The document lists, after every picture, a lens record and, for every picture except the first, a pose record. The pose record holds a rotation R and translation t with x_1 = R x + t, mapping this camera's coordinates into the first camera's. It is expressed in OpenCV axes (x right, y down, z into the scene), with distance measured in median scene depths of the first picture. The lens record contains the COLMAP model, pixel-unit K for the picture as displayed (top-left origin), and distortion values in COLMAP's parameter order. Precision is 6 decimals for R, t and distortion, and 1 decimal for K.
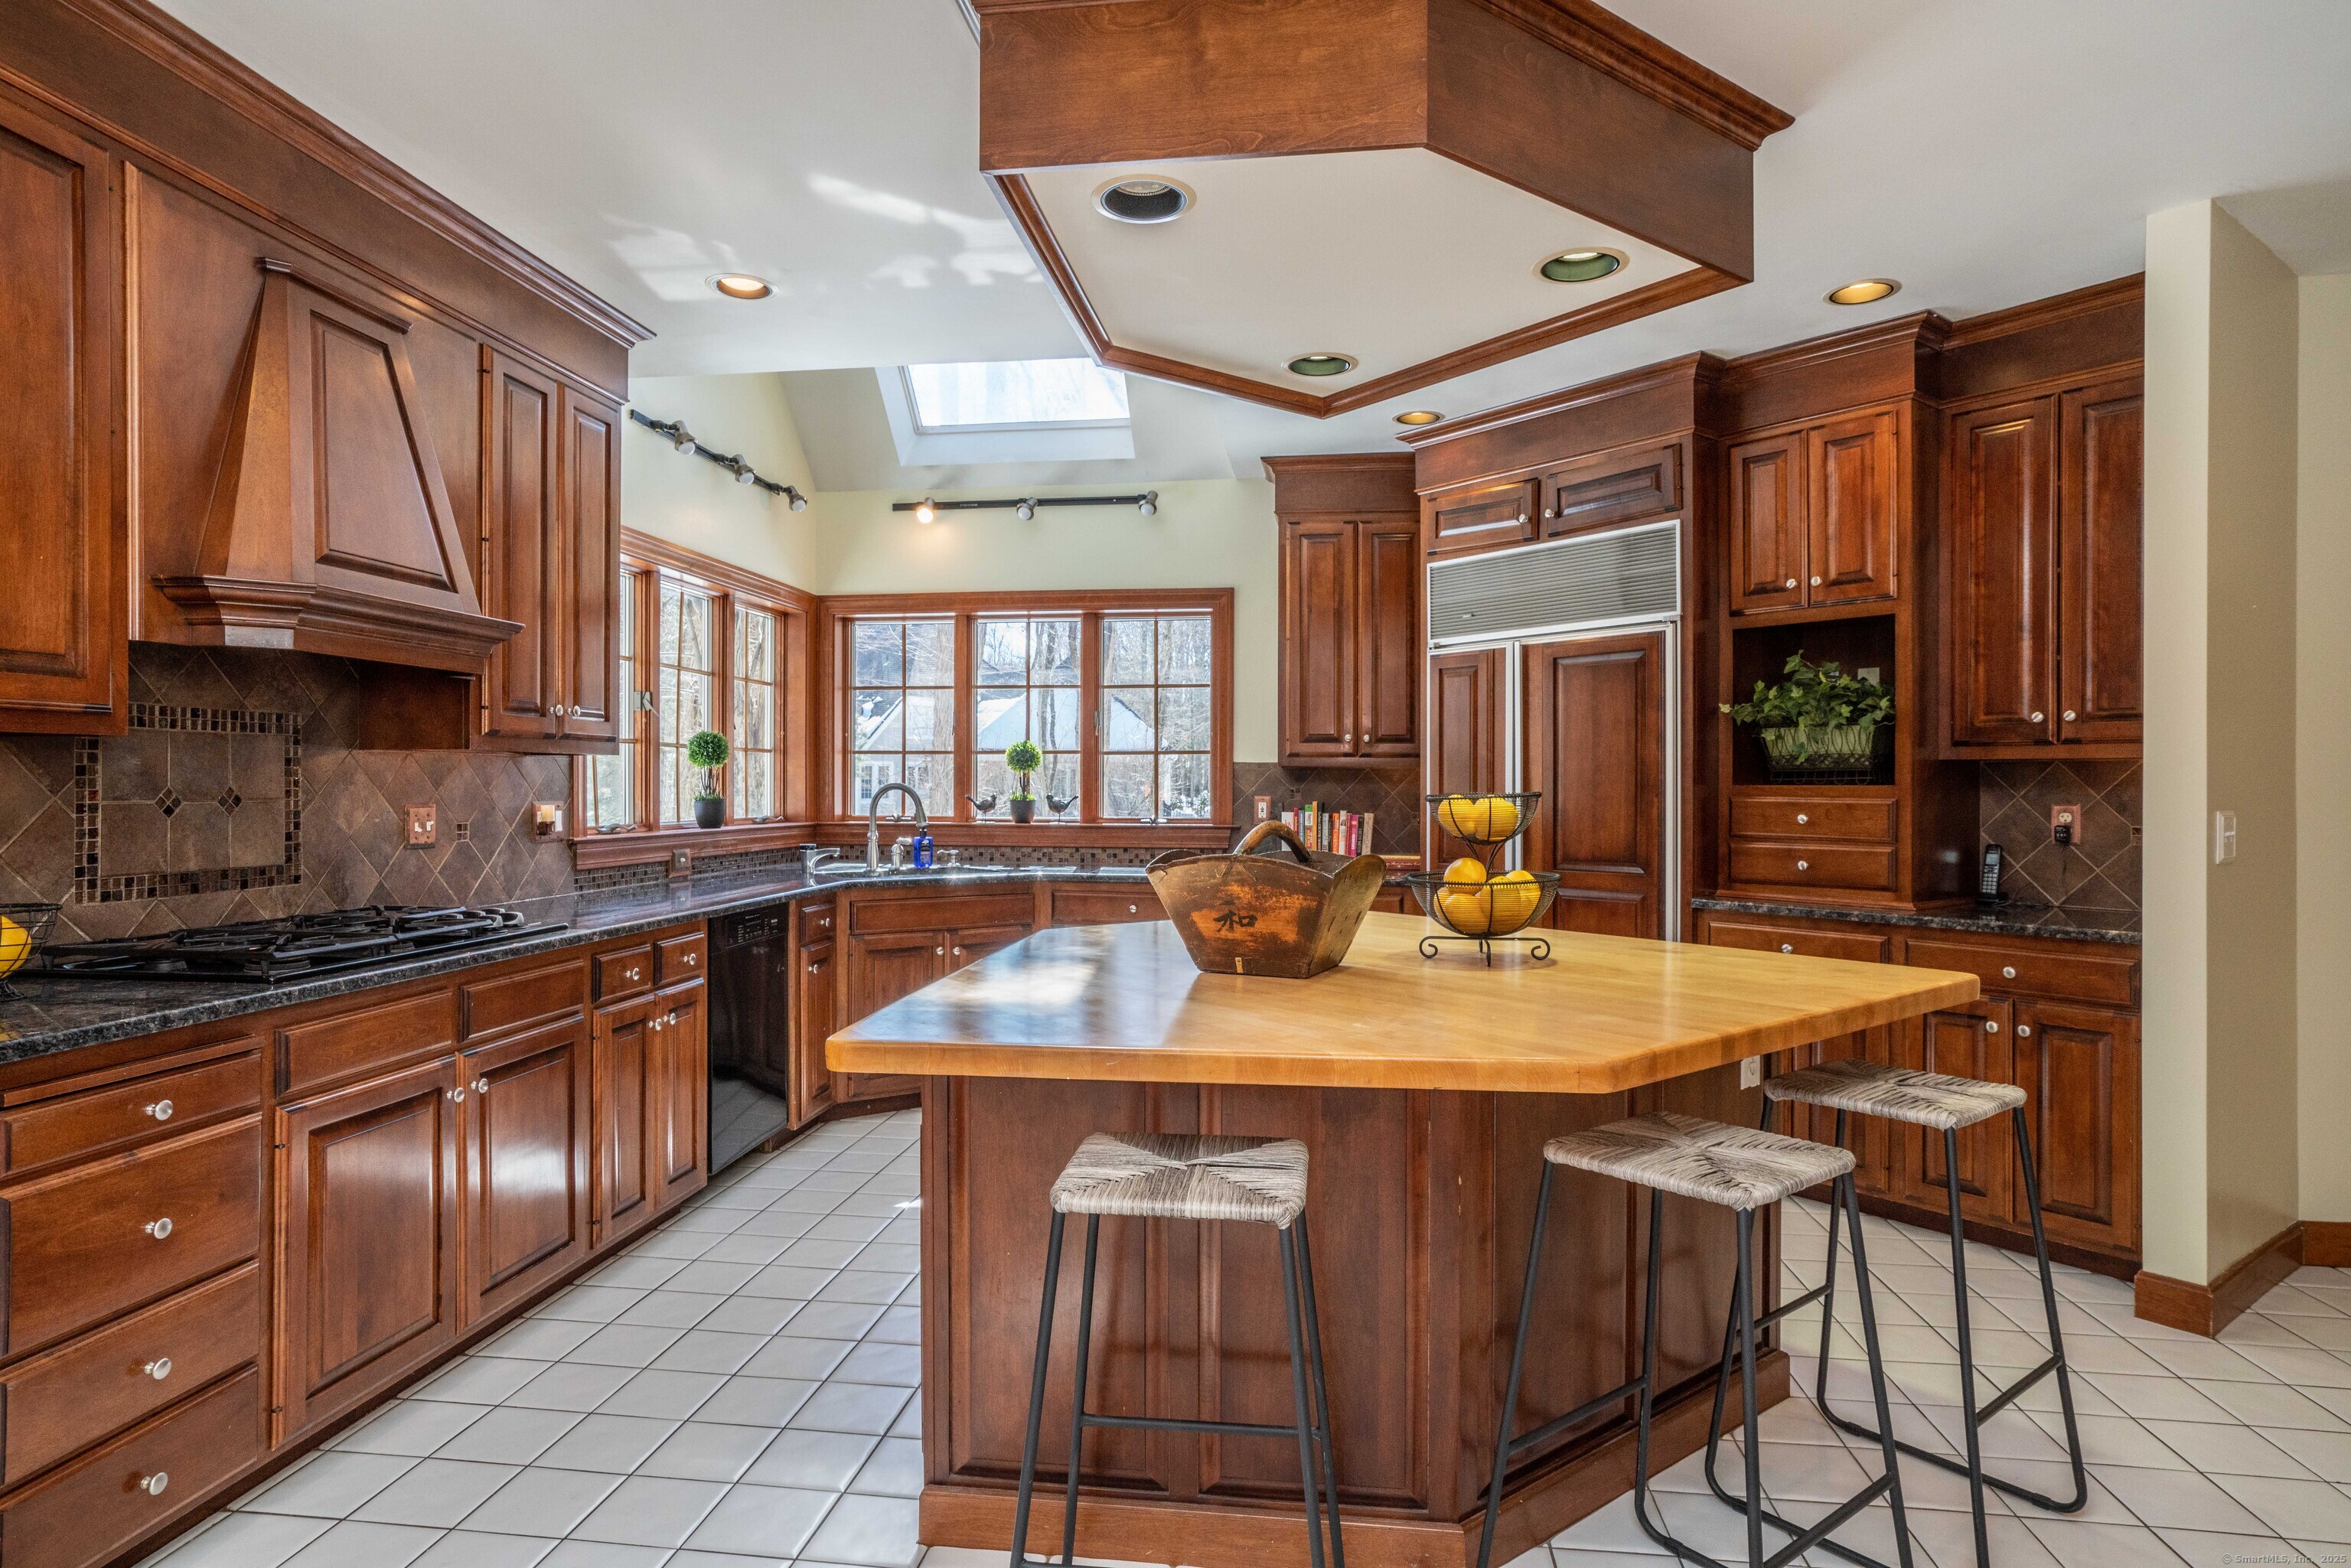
lens RADIAL K [[1314.6, 0, 1152.6], [0, 1314.6, 778.1], [0, 0, 1]] dist [-0.032320, 0.006877]
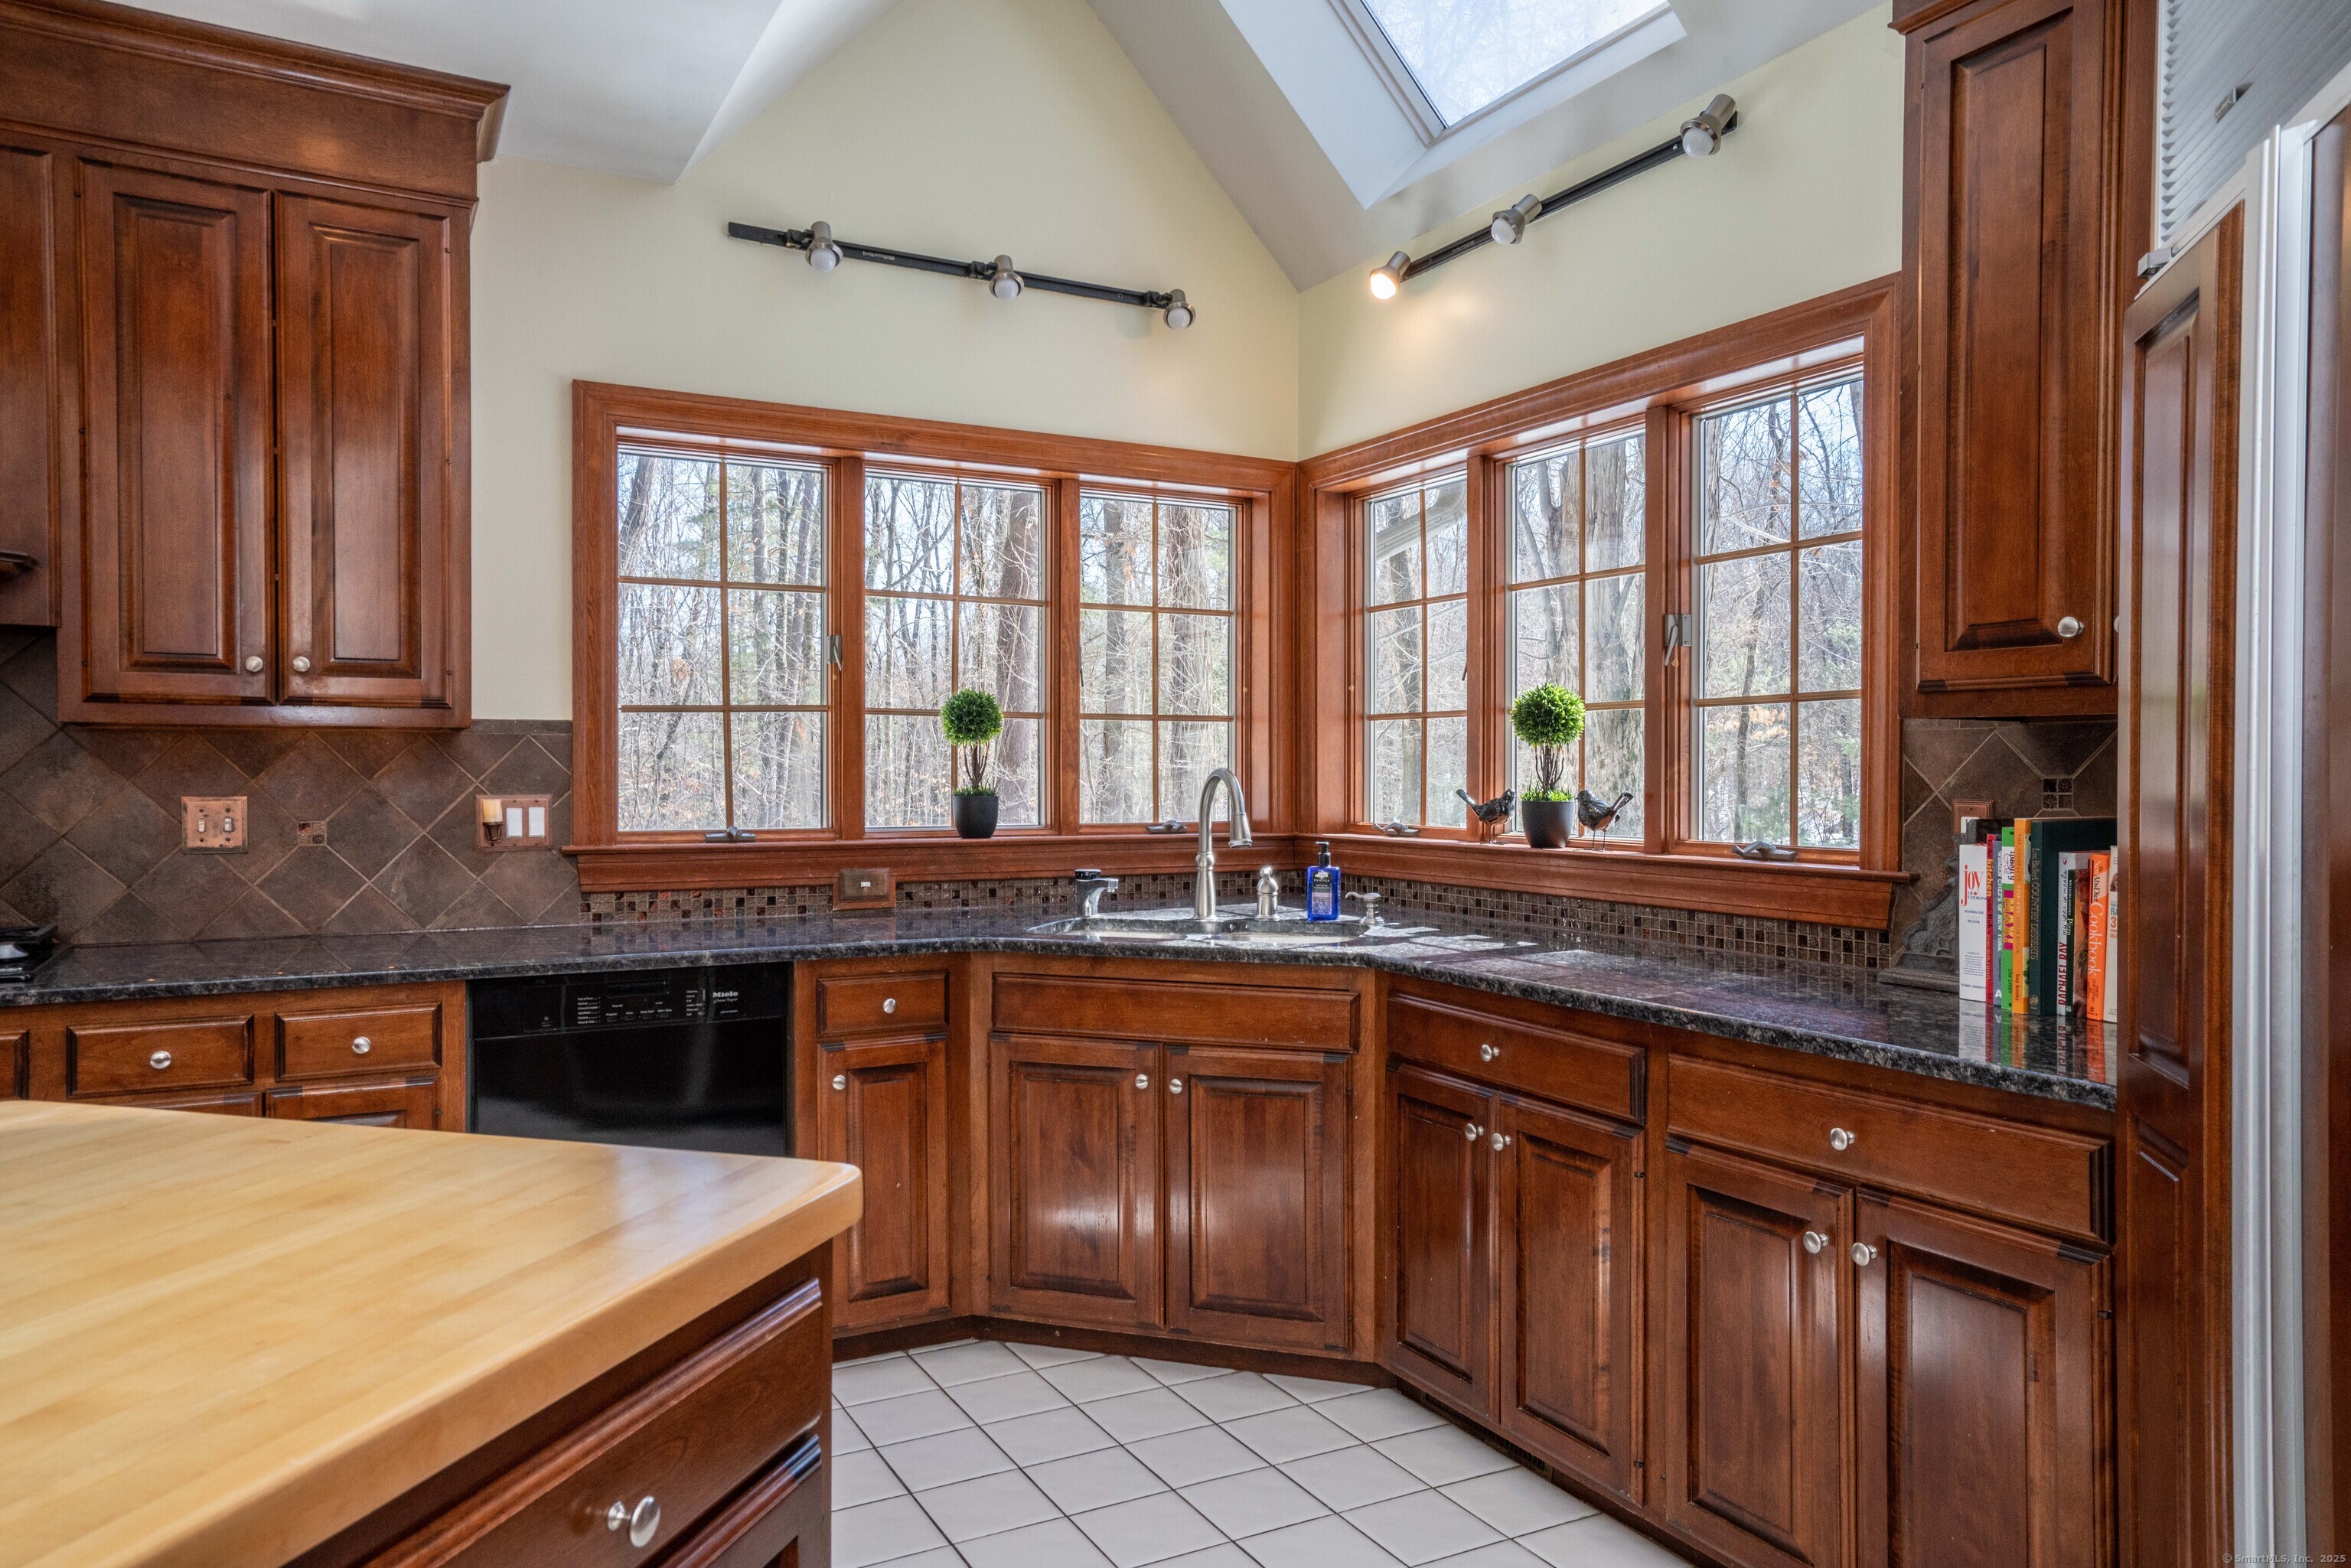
lens RADIAL K [[1515.0, 0, 1182.3], [0, 1515.0, 786.3], [0, 0, 1]] dist [-0.008368, 0.001303]
pose [[0.612743, 0.006388, -0.790256, 0.341163], [0.002936, 0.999942, 0.010359, 0.005487], [0.790277, -0.008668, 0.612689, 0.651442]]
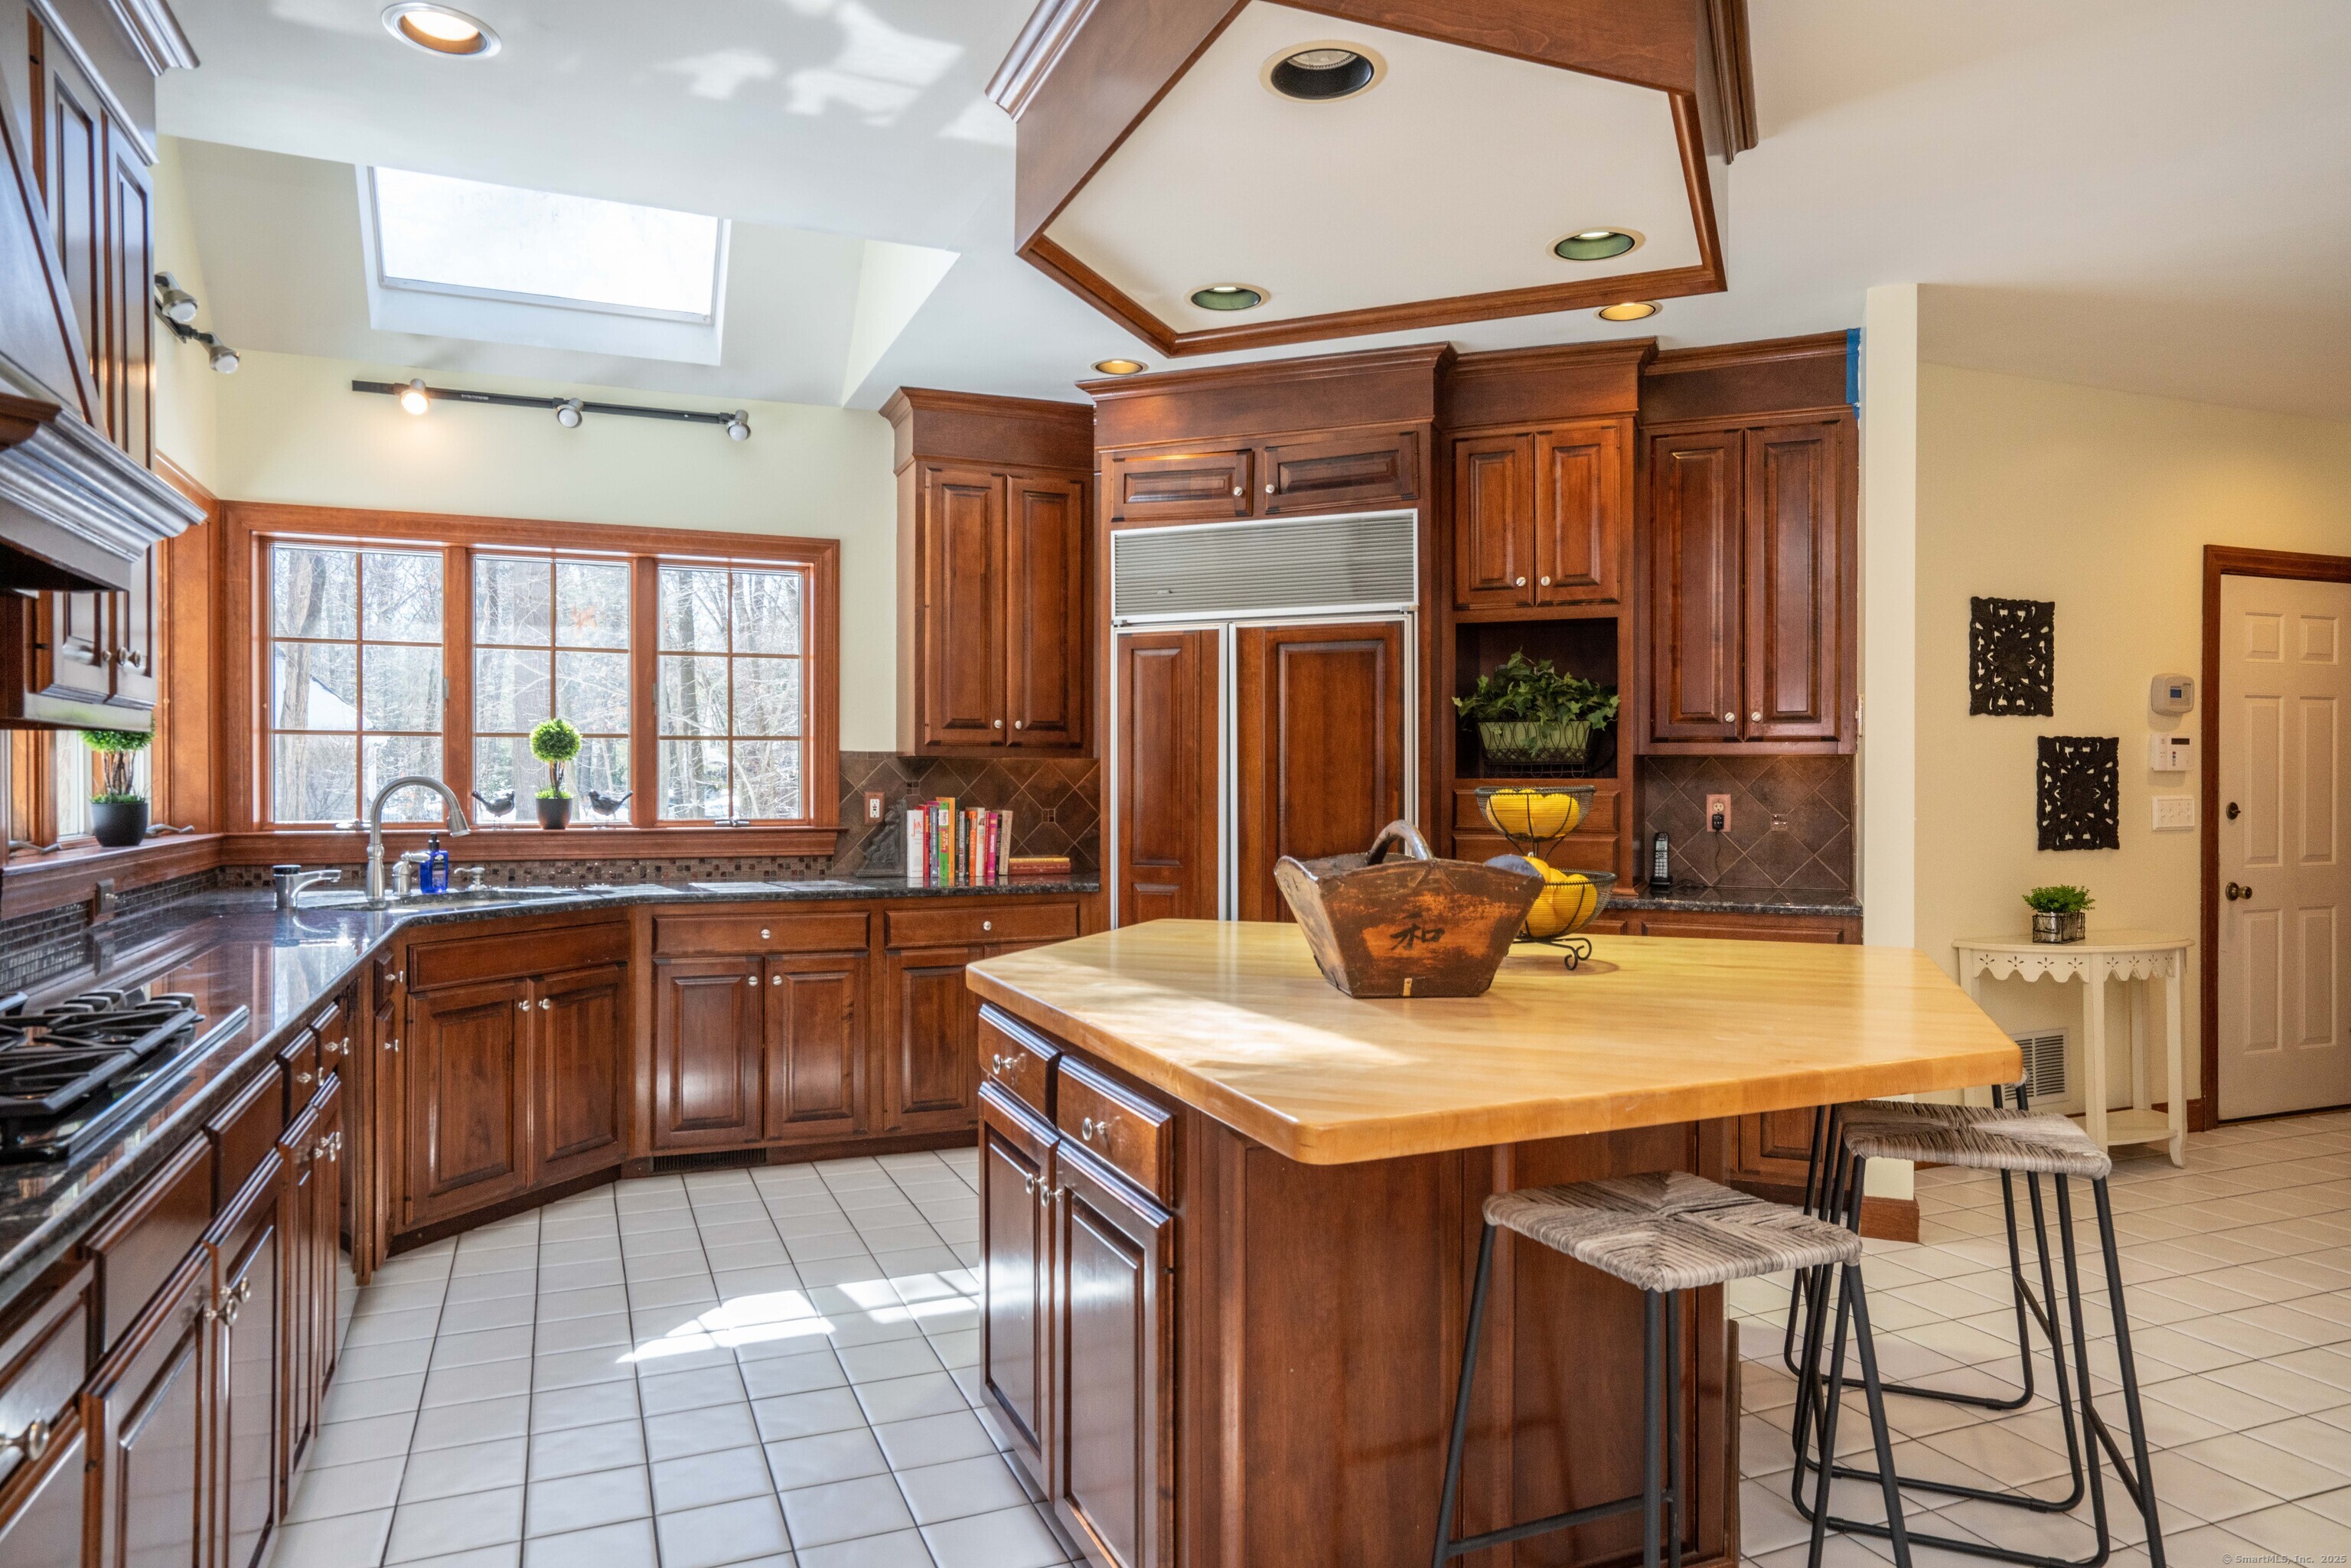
lens RADIAL K [[1463.7, 0, 1161.6], [0, 1463.7, 784.1], [0, 0, 1]] dist [-0.019583, 0.007172]
pose [[0.859212, -0.003056, 0.511611, -0.279095], [-0.002043, 0.999954, 0.009405, -0.000138], [-0.511616, -0.009126, 0.859166, 0.125432]]
